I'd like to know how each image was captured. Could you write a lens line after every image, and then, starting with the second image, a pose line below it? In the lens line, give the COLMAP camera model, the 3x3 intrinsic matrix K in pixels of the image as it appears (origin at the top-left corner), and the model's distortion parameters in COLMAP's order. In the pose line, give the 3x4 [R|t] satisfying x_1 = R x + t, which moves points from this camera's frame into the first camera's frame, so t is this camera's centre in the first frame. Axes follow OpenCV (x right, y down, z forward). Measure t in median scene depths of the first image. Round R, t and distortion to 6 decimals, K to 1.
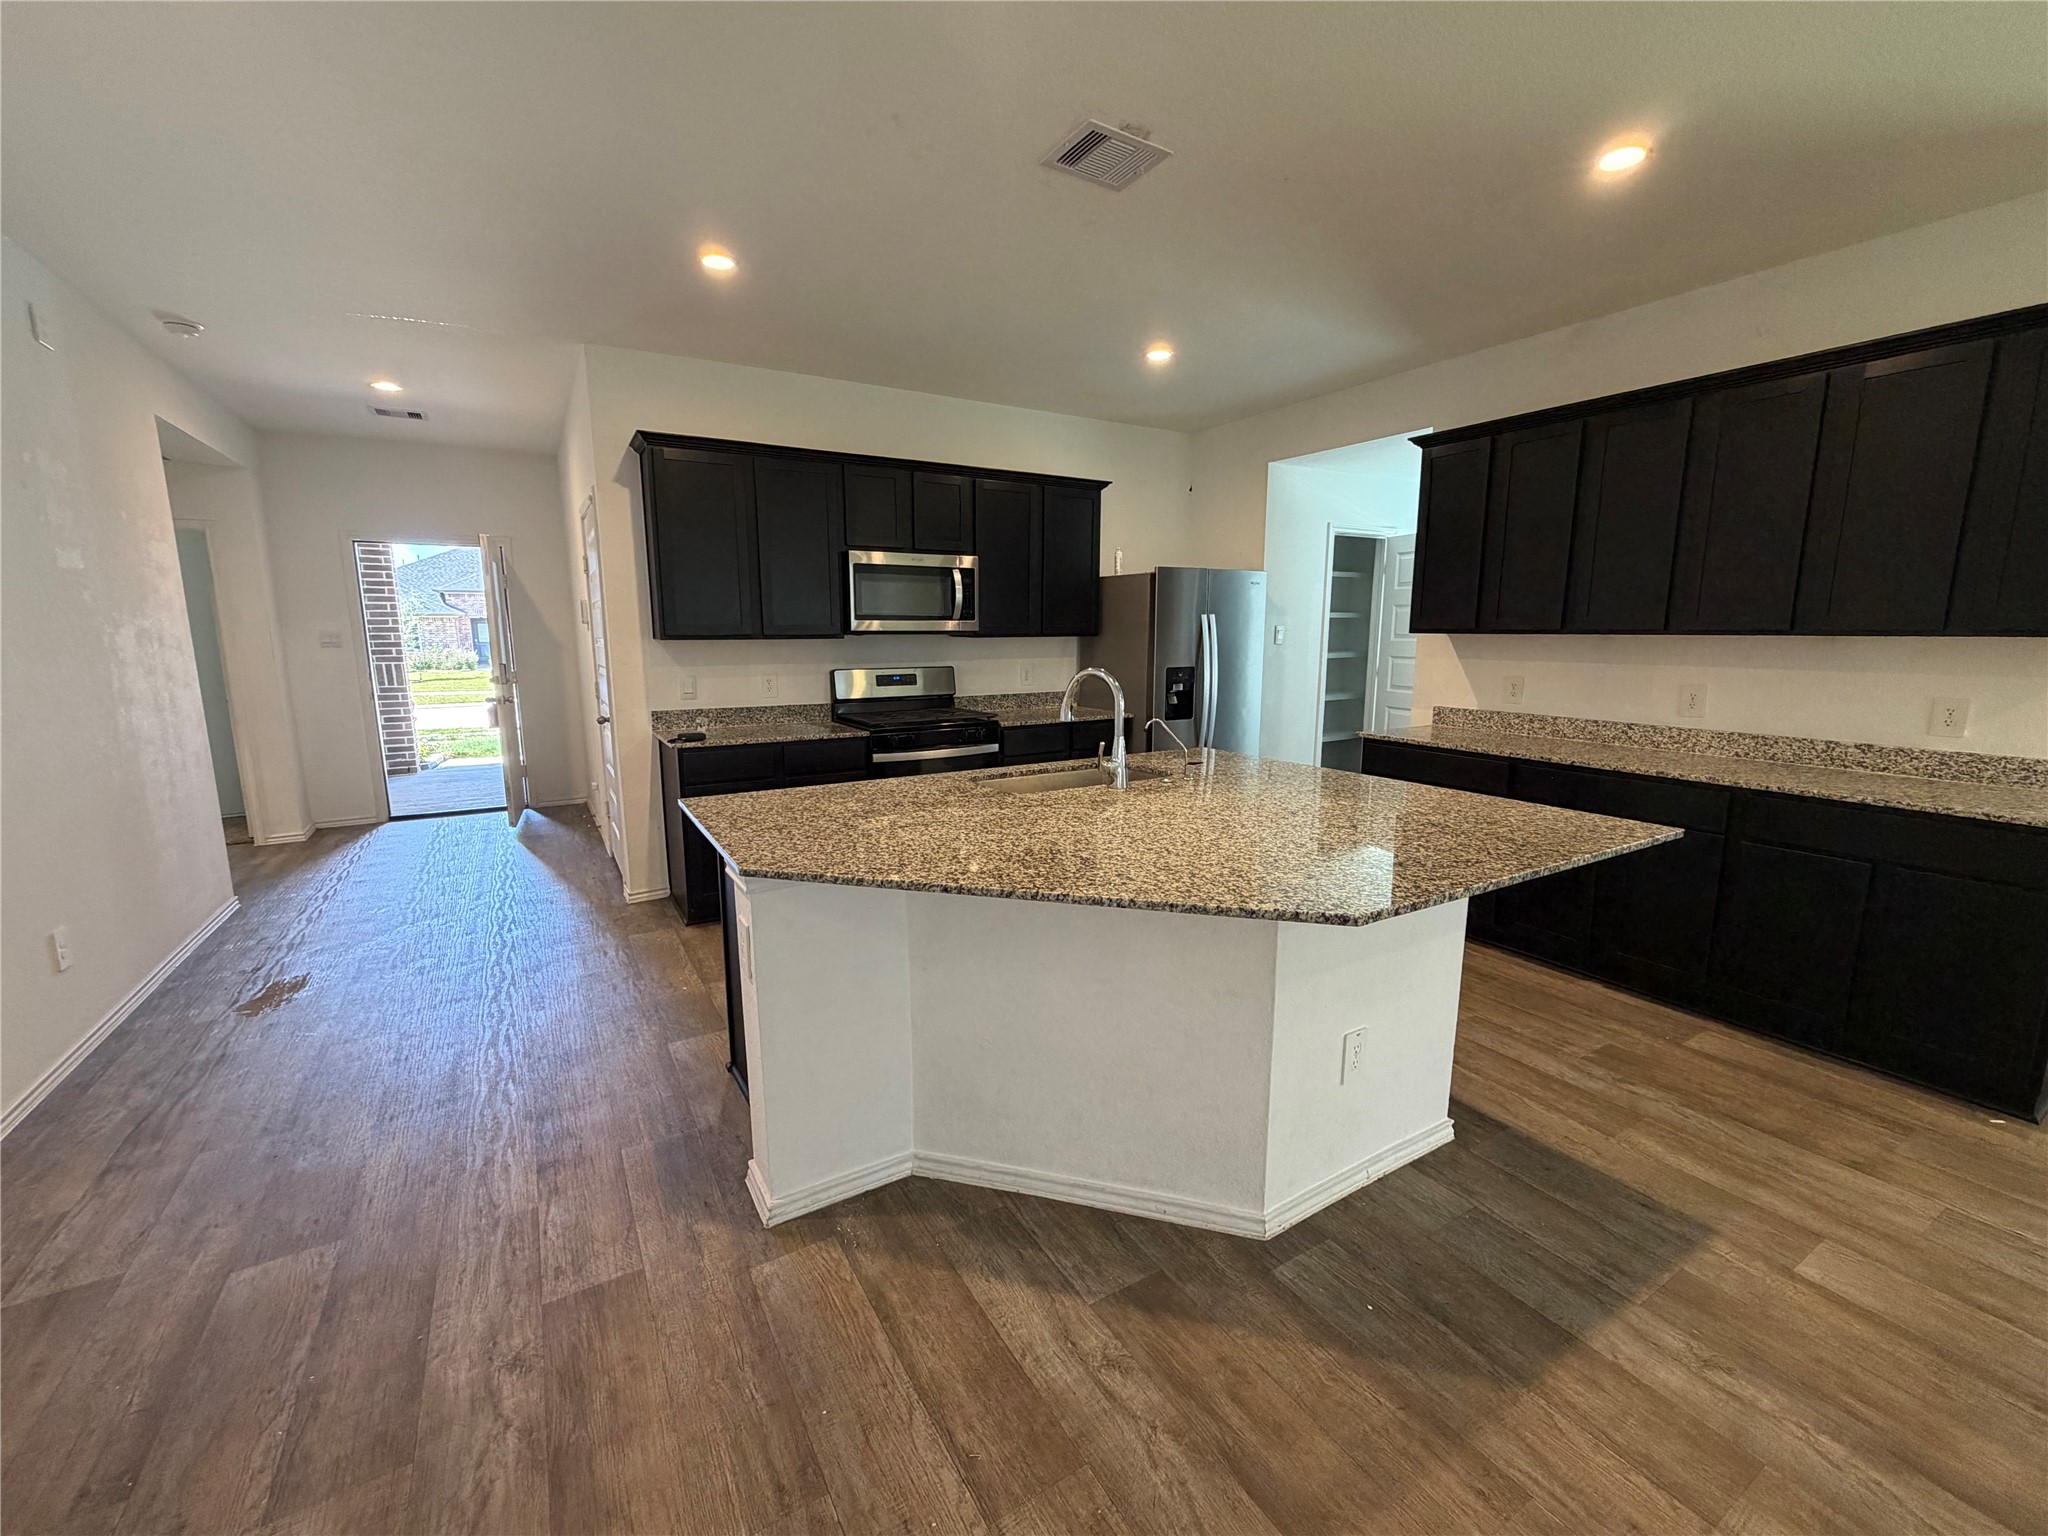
lens RADIAL K [[857.7, 0, 999.3], [0, 857.7, 773.3], [0, 0, 1]] dist [0.000041, 0.000315]
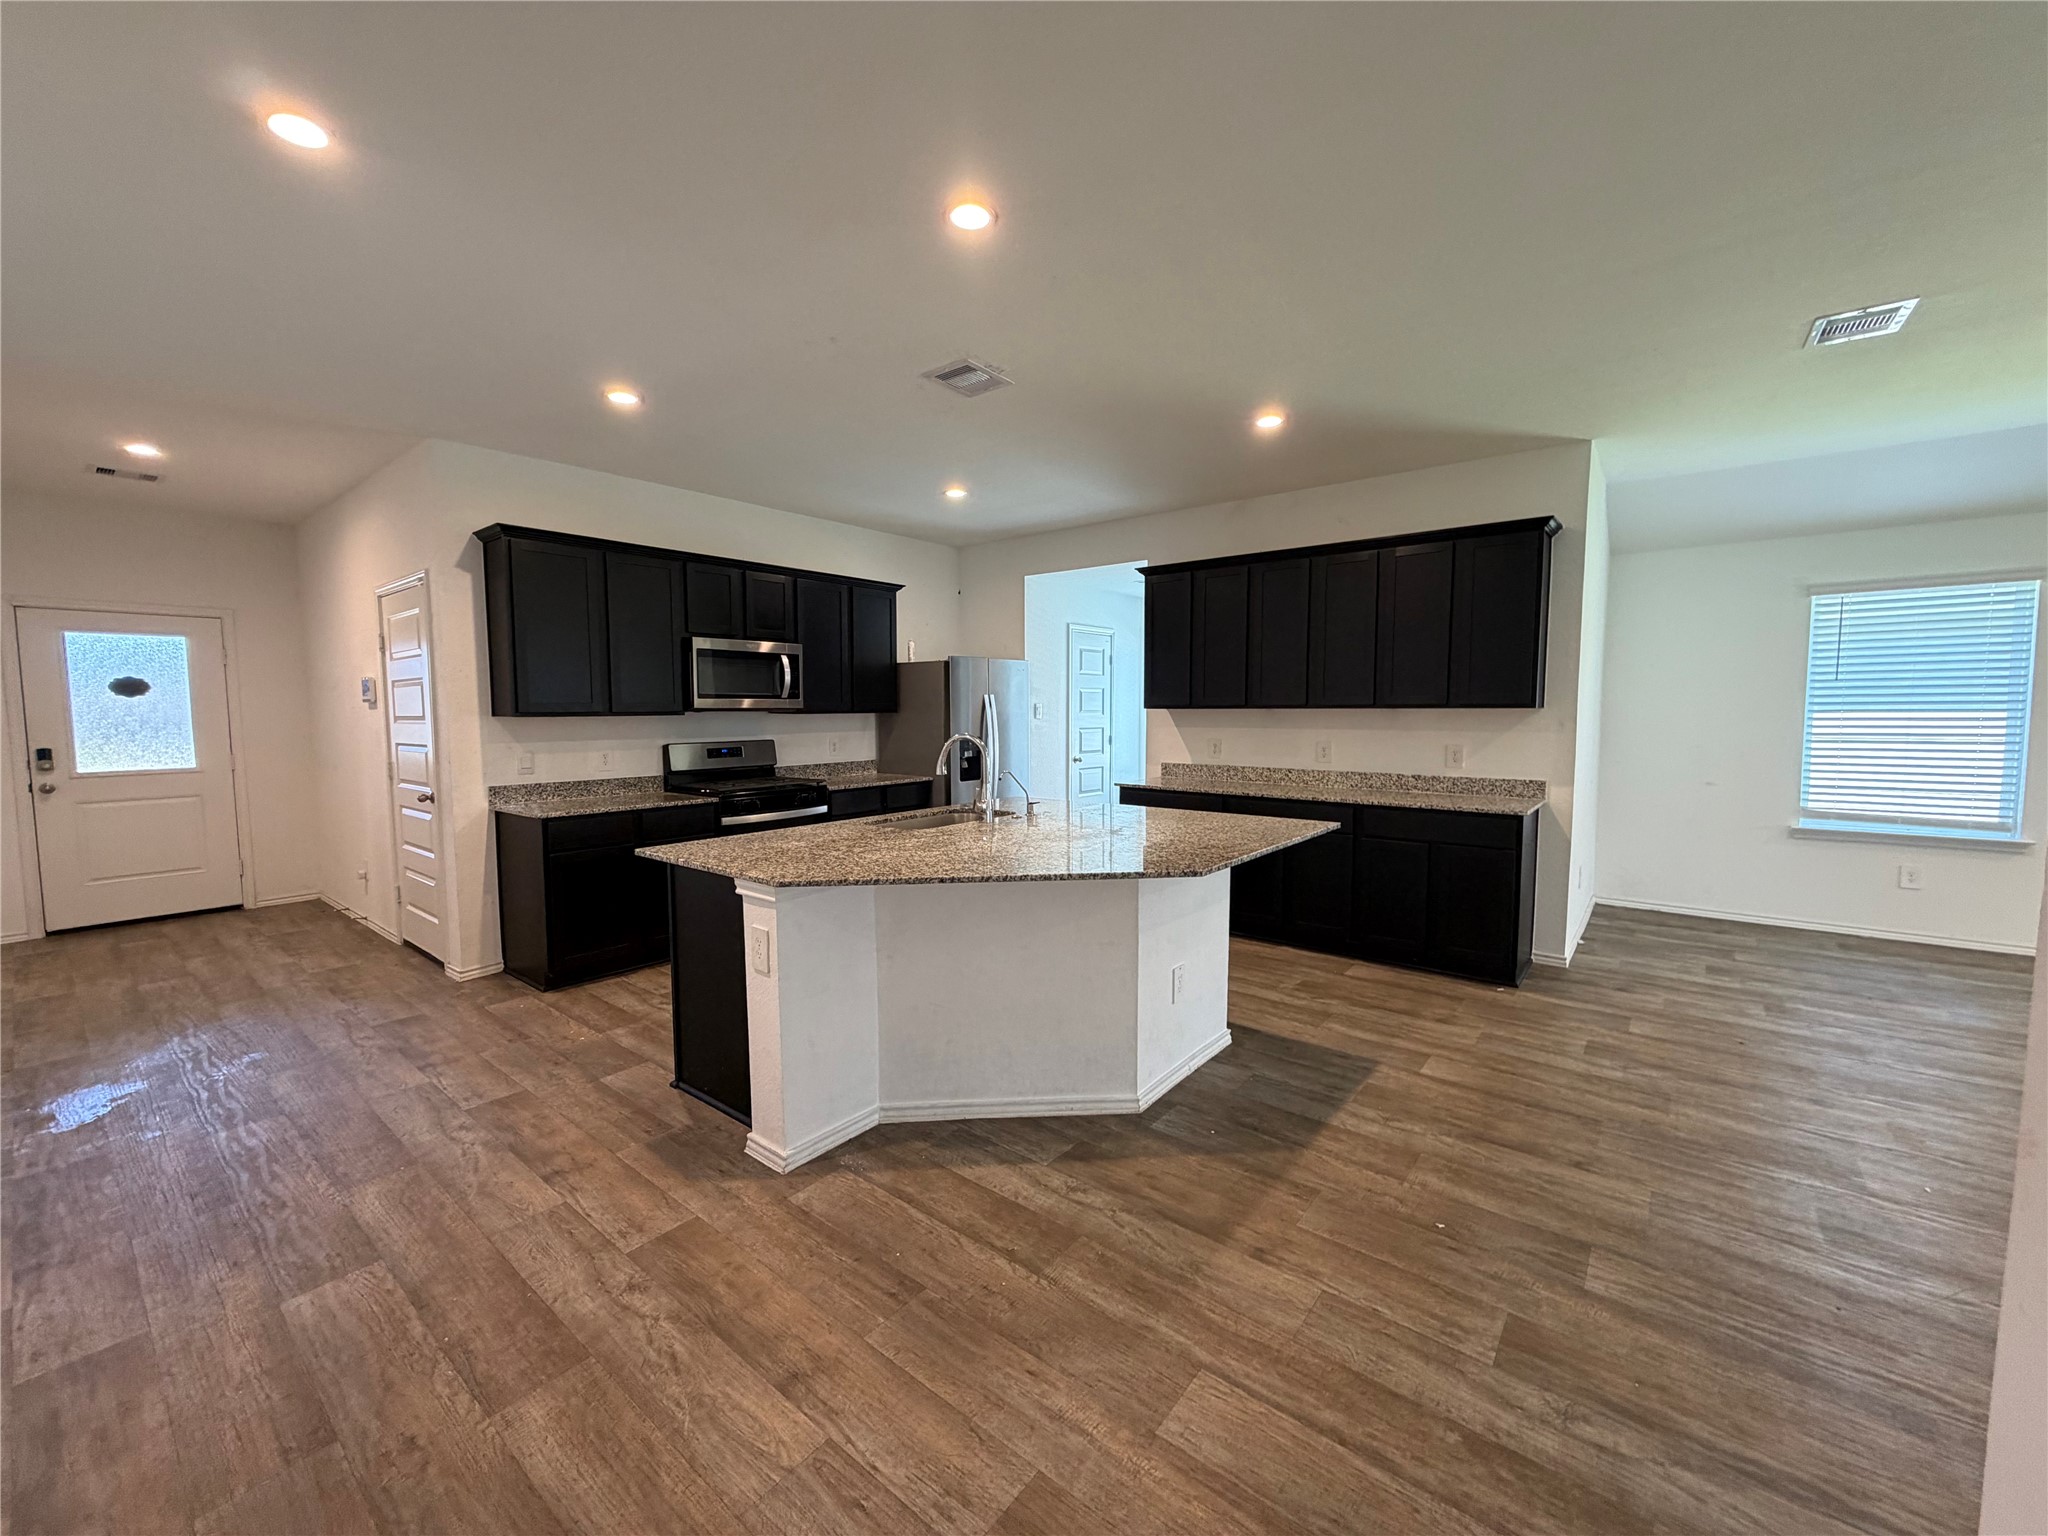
lens RADIAL K [[857.7, 0, 999.3], [0, 857.7, 773.3], [0, 0, 1]] dist [0.000041, 0.000315]
pose [[0.939626, -0.028169, 0.341041, -0.343362], [0.059517, 0.994870, -0.081805, 0.059299], [-0.336987, 0.097164, 0.936482, -0.303217]]
